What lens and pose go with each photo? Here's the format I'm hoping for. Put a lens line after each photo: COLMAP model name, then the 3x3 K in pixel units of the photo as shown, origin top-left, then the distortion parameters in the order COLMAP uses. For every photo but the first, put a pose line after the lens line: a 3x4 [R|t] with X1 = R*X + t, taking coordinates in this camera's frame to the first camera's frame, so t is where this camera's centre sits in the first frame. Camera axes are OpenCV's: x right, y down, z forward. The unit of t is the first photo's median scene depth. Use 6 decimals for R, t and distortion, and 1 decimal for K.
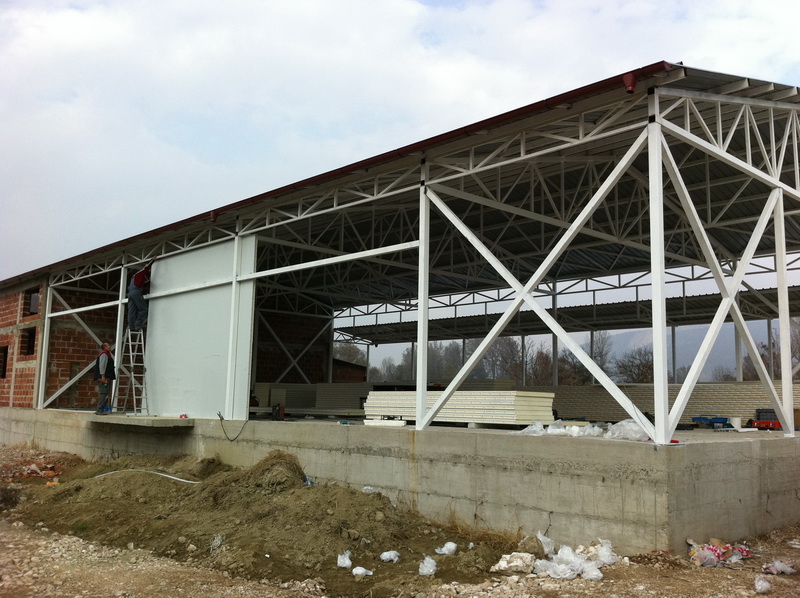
lens RADIAL K [[770.9, 0, 421.3], [0, 770.9, 287.5], [0, 0, 1]] dist [0.119705, -0.364575]
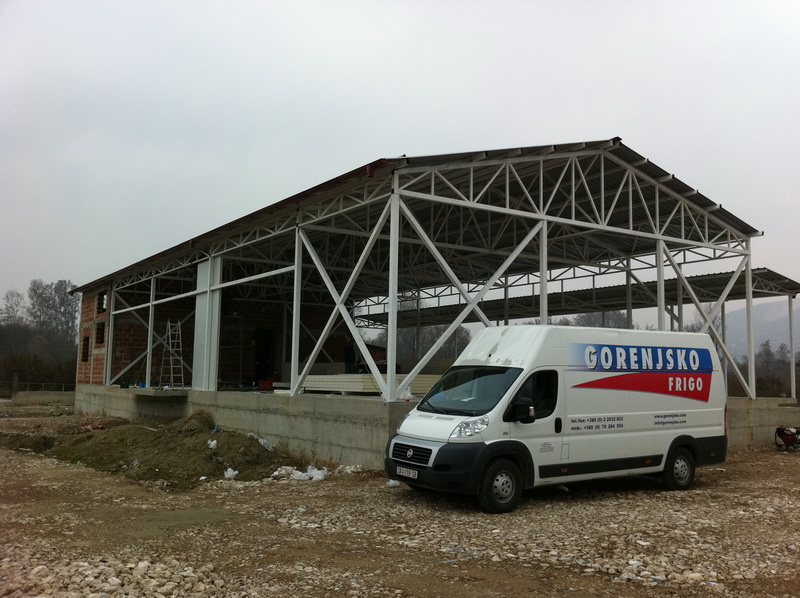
lens RADIAL K [[770.9, 0, 421.3], [0, 770.9, 287.5], [0, 0, 1]] dist [0.119705, -0.364575]
pose [[0.987297, -0.024887, -0.156923, 0.283403], [0.029463, 0.999204, 0.026901, -0.032074], [0.156128, -0.031183, 0.987244, -0.241986]]
